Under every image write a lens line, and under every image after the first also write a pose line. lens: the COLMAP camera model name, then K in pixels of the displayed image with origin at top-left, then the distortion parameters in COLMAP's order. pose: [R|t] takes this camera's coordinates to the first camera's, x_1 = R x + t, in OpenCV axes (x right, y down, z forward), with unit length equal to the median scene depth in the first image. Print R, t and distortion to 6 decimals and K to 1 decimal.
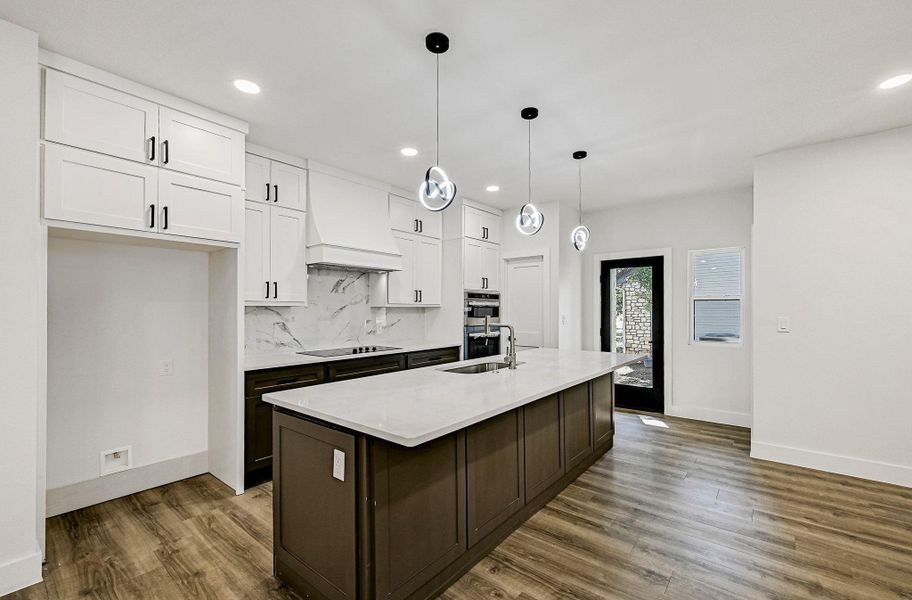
lens RADIAL K [[381.8, 0, 456.7], [0, 381.8, 303.6], [0, 0, 1]] dist [0.001273, 0.000452]
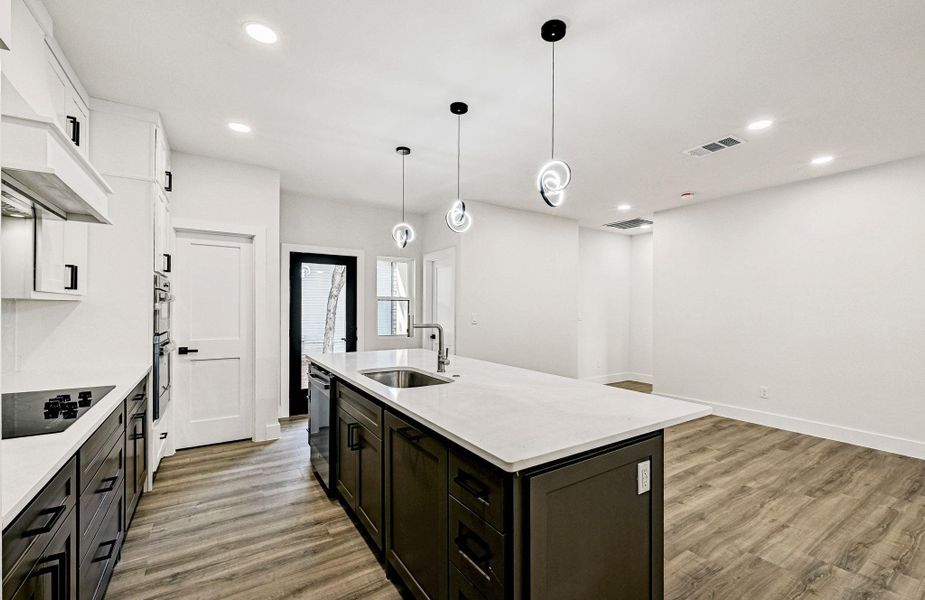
lens RADIAL K [[398.4, 0, 498.7], [0, 398.4, 307.0], [0, 0, 1]] dist [-0.000302, 0.000227]
pose [[0.255710, 0.007388, 0.966725, -0.437041], [-0.021139, 0.999774, -0.002049, 0.006929], [-0.966522, -0.019912, 0.255808, 0.360968]]
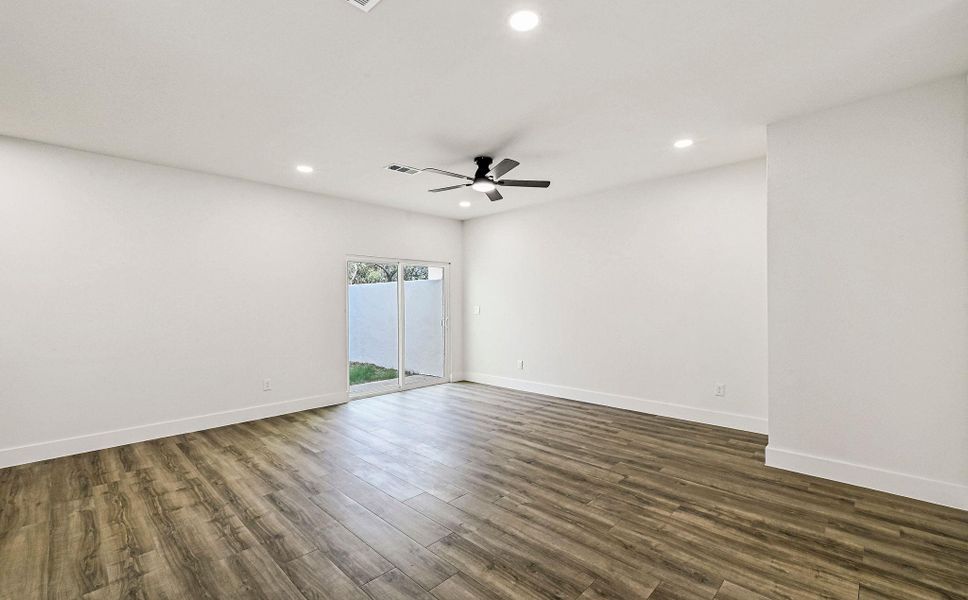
lens RADIAL K [[420.8, 0, 484.7], [0, 420.8, 300.8], [0, 0, 1]] dist [0.000905, 0.000324]
pose [[-0.996495, 0.012794, 0.082667, -0.335450], [0.011375, 0.999780, -0.017625, 0.013902], [-0.082875, -0.016623, -0.996421, 0.483121]]
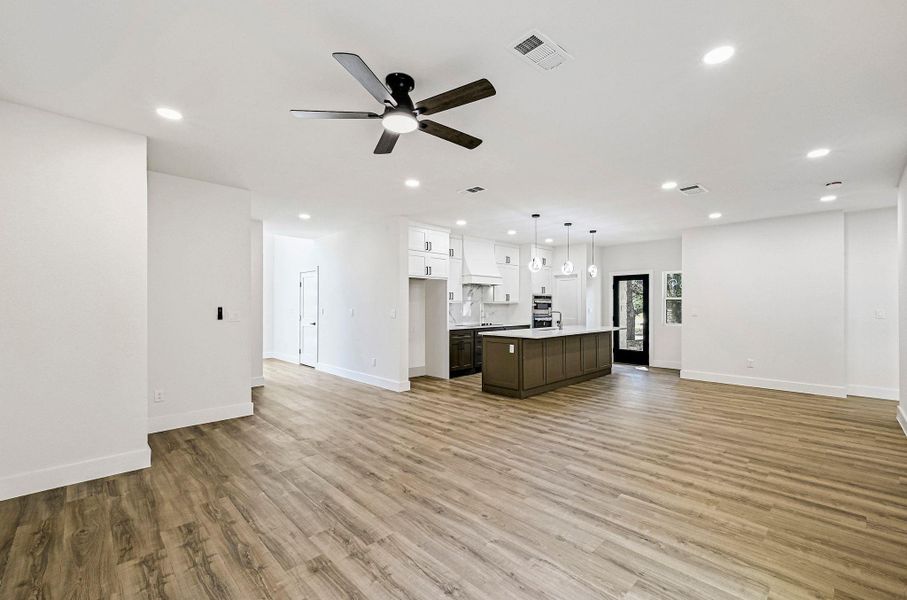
lens RADIAL K [[379.7, 0, 460.5], [0, 379.7, 305.5], [0, 0, 1]] dist [0.001273, 0.000452]
pose [[0.995245, 0.003043, -0.097354, -0.143749], [-0.001414, 0.999858, 0.016799, -0.011669], [0.097392, -0.016582, 0.995108, -0.829332]]
